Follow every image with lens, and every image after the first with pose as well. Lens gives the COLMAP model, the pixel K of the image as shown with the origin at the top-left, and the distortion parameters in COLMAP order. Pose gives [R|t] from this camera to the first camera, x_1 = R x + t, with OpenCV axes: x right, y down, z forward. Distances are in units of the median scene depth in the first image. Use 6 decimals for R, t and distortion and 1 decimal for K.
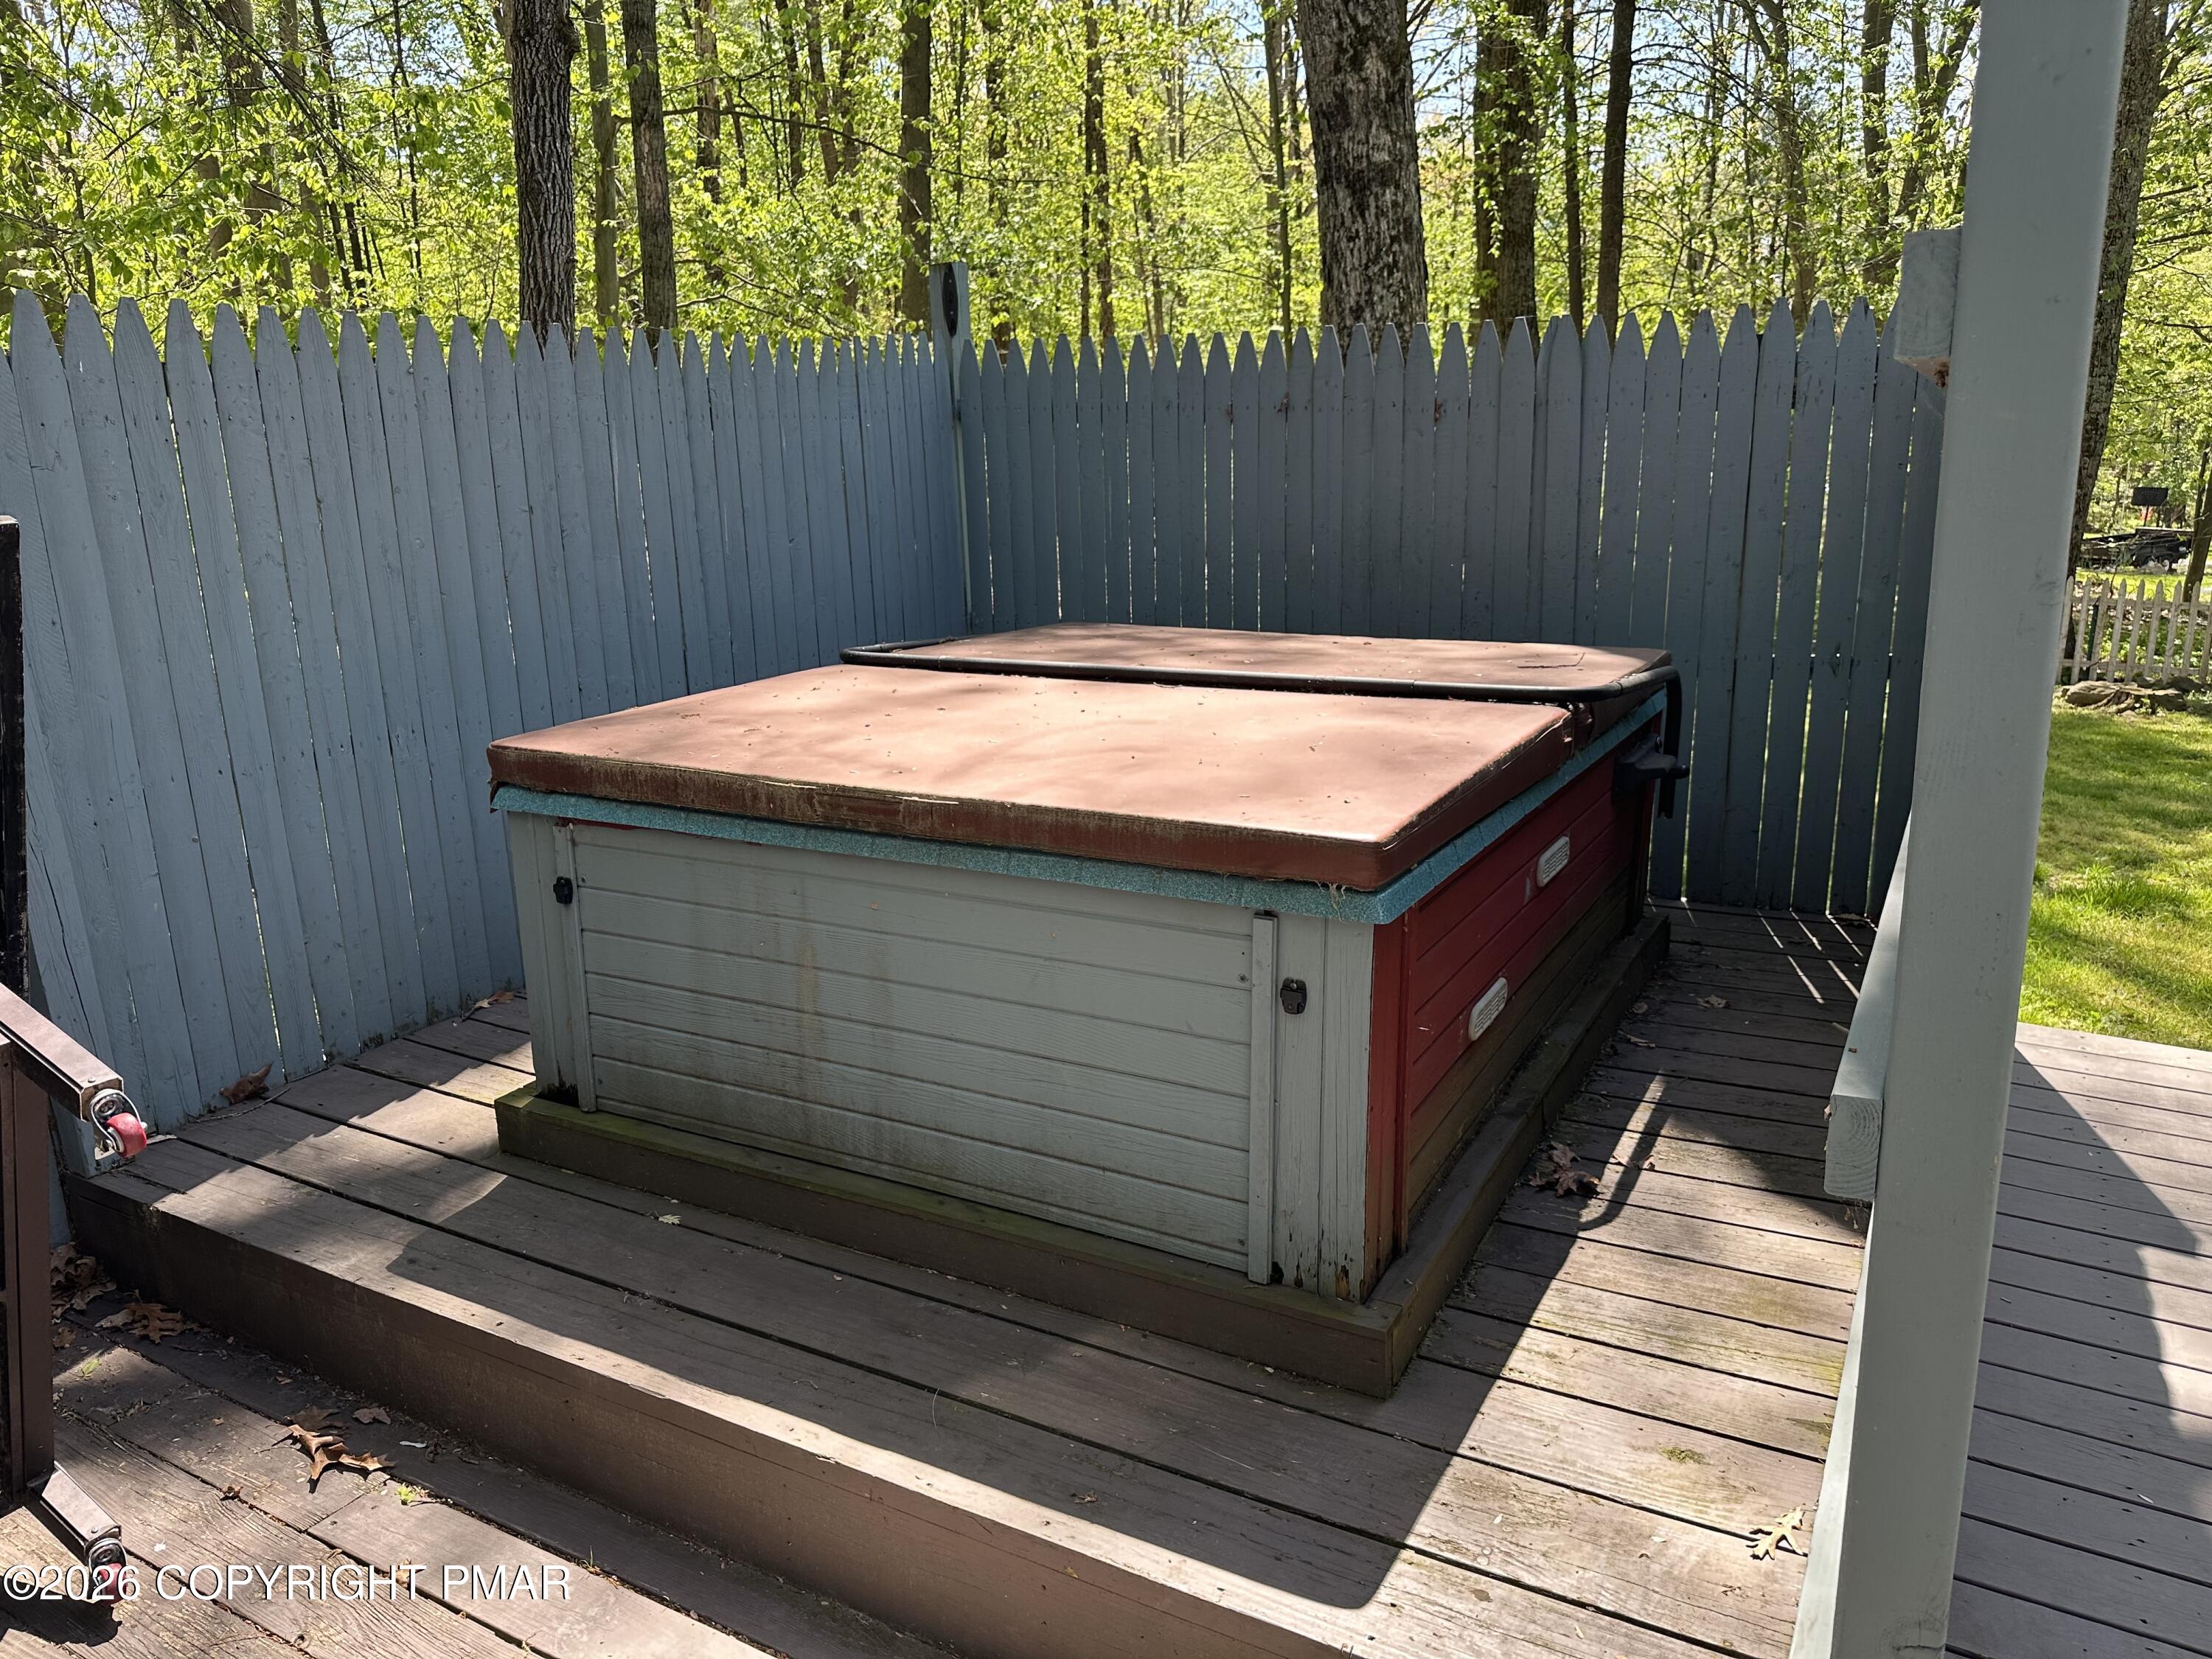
lens RADIAL K [[1556.2, 0, 1106.0], [0, 1556.2, 829.5], [0, 0, 1]] dist [-0.000070, -0.000302]
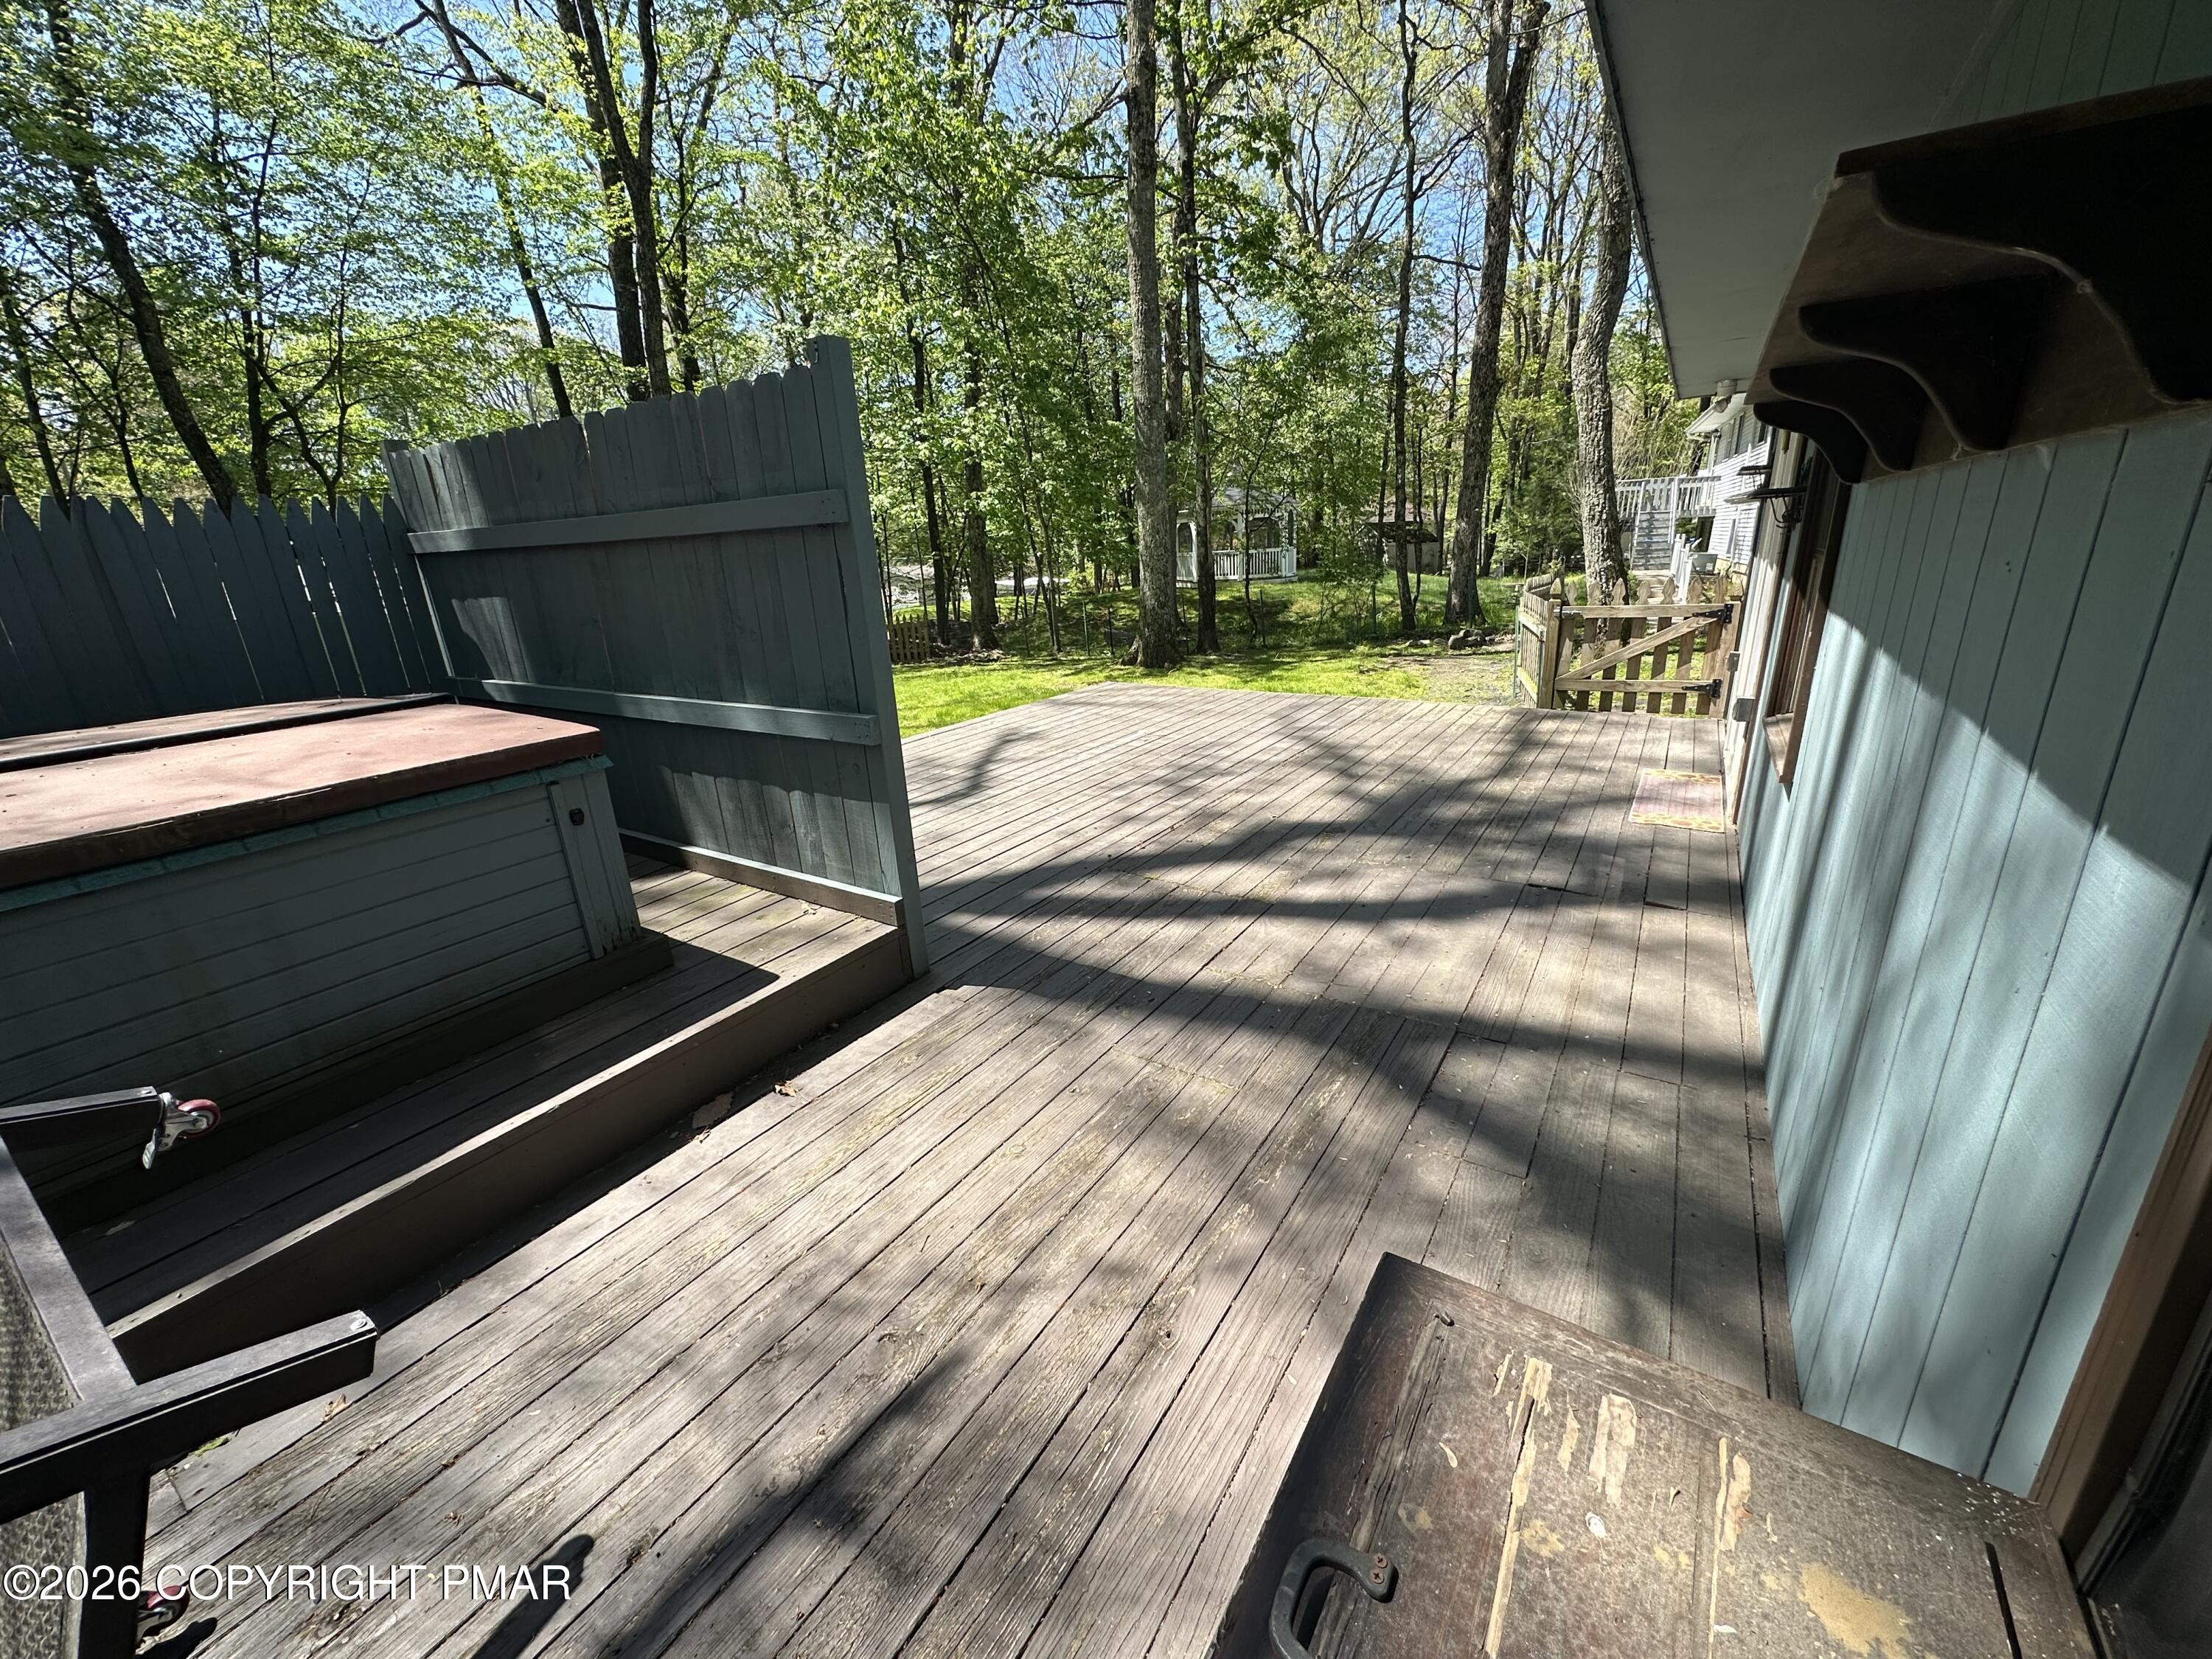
lens RADIAL K [[878.9, 0, 1106.0], [0, 878.9, 829.5], [0, 0, 1]] dist [0.000422, 0.000295]
pose [[0.058653, -0.304080, 0.950839, -0.943807], [0.289266, 0.916793, 0.275348, 0.002568], [-0.955450, 0.258895, 0.141732, 0.132844]]
